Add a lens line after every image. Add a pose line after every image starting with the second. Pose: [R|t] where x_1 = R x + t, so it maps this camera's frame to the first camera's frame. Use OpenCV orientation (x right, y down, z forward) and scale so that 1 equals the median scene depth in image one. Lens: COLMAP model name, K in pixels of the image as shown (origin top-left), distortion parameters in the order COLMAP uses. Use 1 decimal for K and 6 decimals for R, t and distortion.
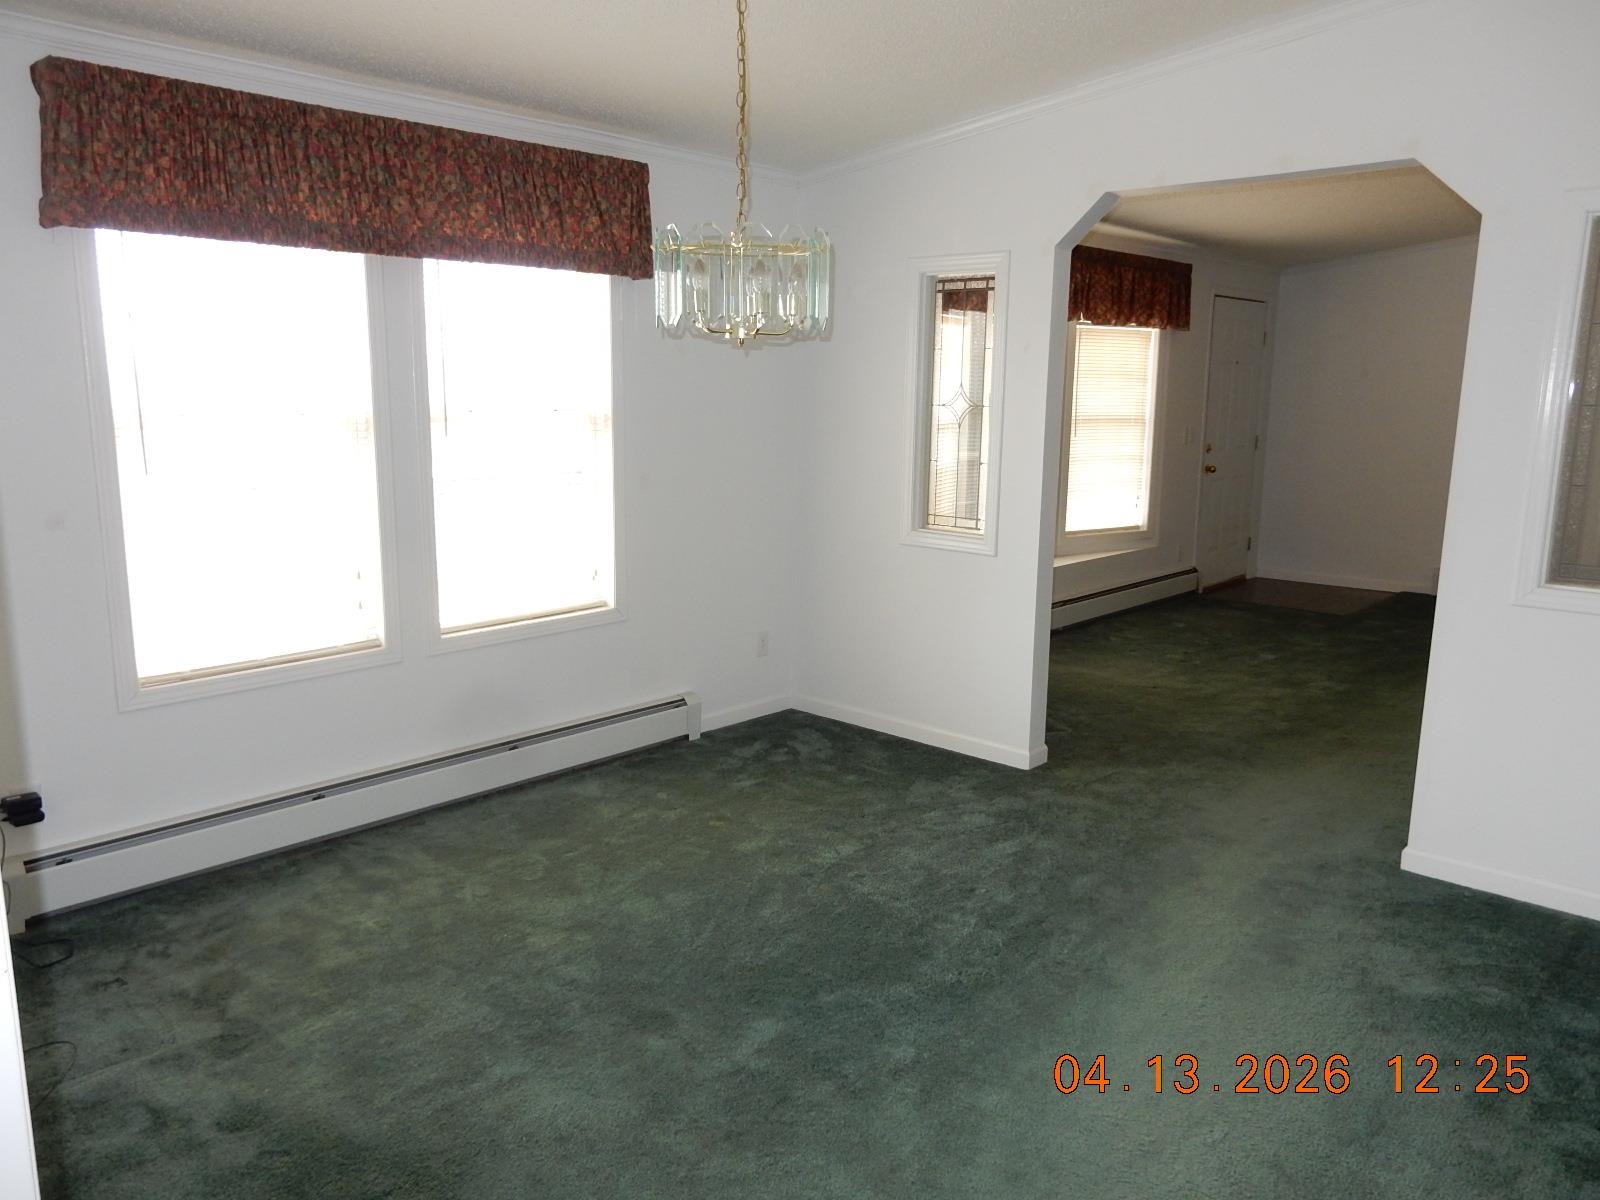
lens RADIAL K [[1176.9, 0, 800.0], [0, 1176.9, 600.0], [0, 0, 1]] dist [-0.005021, -0.001306]
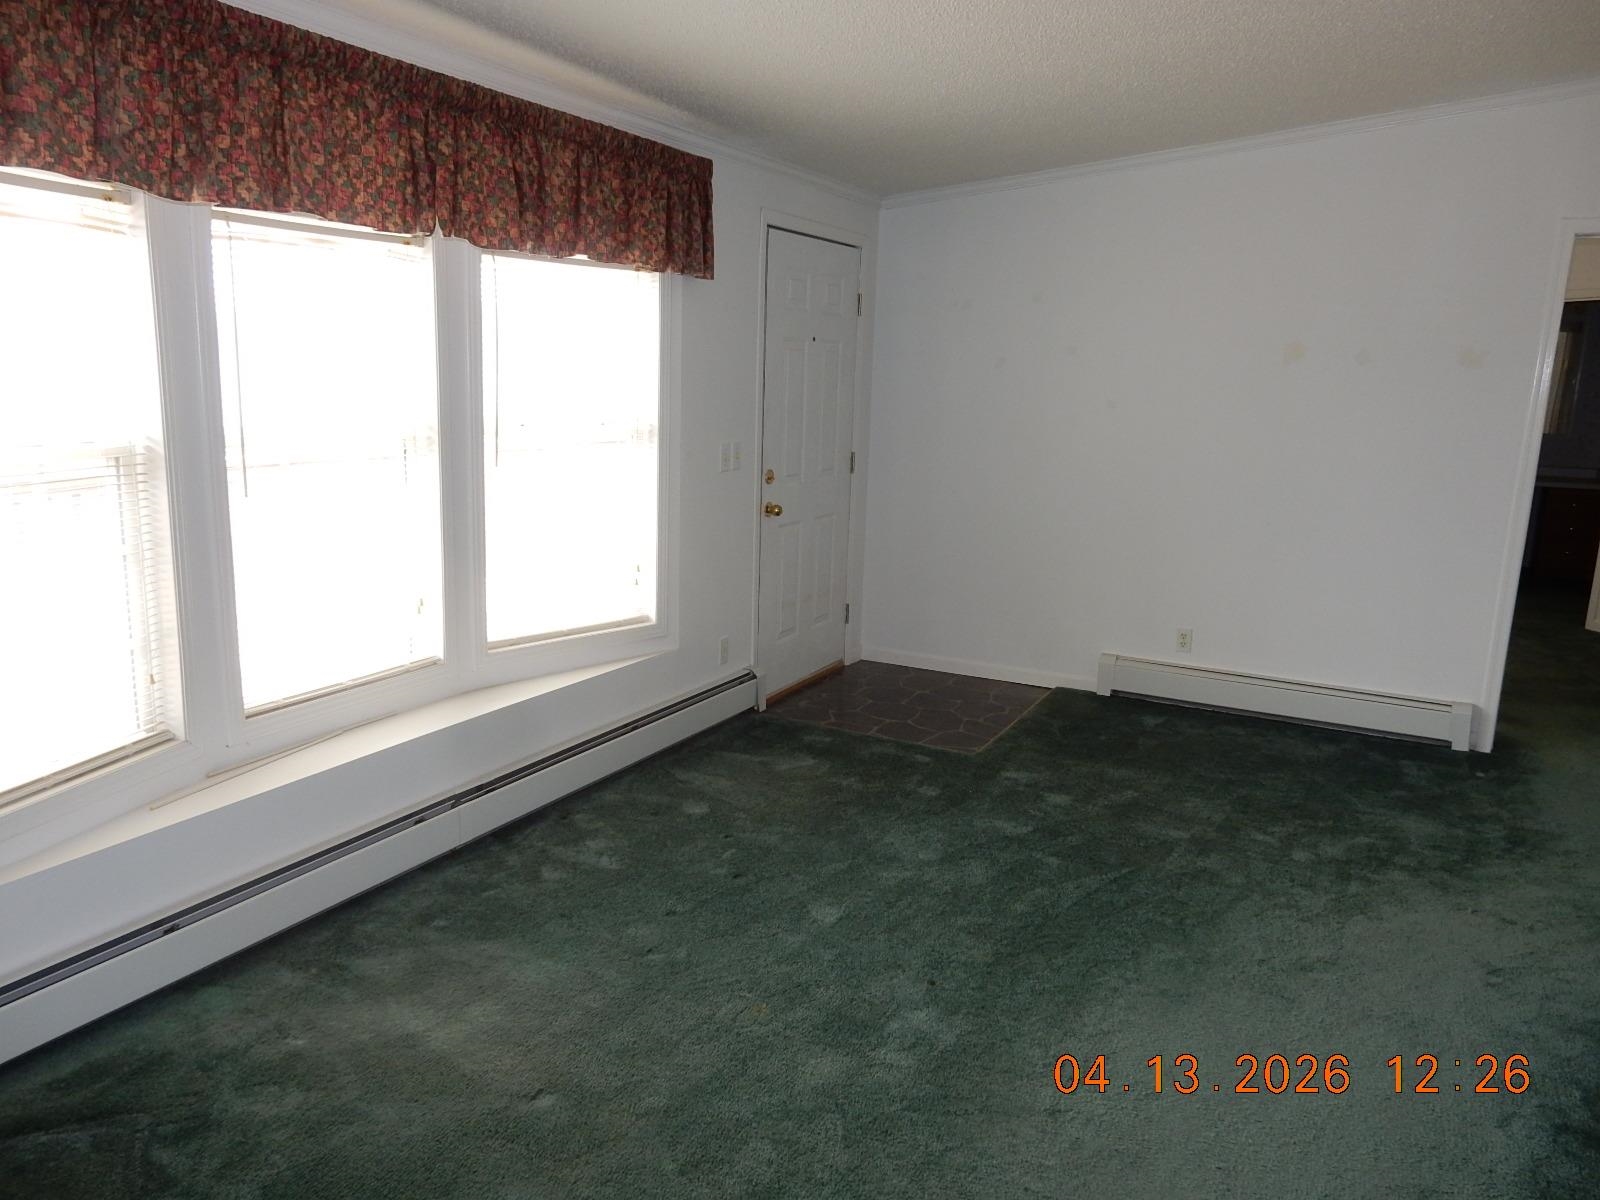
lens RADIAL K [[1158.2, 0, 800.0], [0, 1158.2, 600.0], [0, 0, 1]] dist [0.000952, -0.000075]
pose [[0.965897, -0.029417, 0.257251, 0.227892], [0.023871, 0.999411, 0.024657, -0.087565], [-0.257825, -0.017676, 0.966030, 0.451787]]
